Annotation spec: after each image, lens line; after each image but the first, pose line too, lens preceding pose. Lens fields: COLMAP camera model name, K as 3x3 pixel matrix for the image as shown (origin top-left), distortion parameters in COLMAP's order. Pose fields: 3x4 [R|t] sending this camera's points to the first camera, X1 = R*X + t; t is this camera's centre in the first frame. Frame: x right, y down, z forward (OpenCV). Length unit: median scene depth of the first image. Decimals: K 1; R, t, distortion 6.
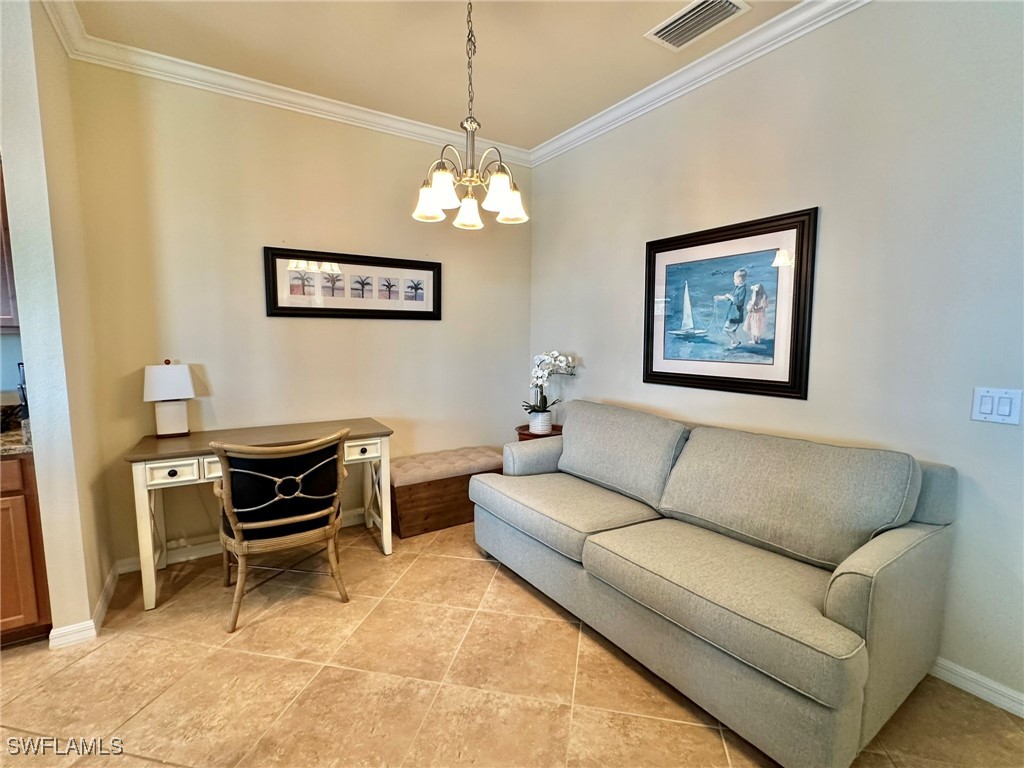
lens RADIAL K [[474.2, 0, 512.0], [0, 474.2, 384.0], [0, 0, 1]] dist [0.000070, -0.000104]
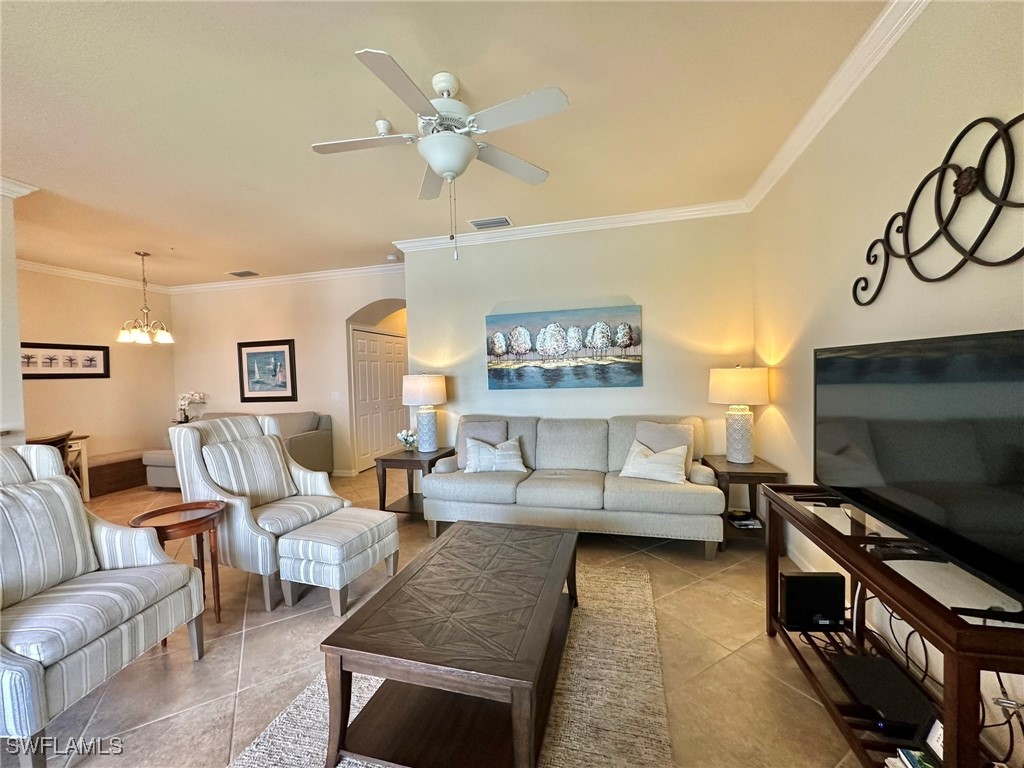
lens RADIAL K [[409.9, 0, 512.0], [0, 409.9, 384.0], [0, 0, 1]] dist [-0.003061, -0.000598]
pose [[0.736372, -0.045165, 0.675068, -0.095509], [0.102703, 0.993669, -0.045549, 0.142682], [-0.668736, 0.102872, 0.736348, -1.438820]]
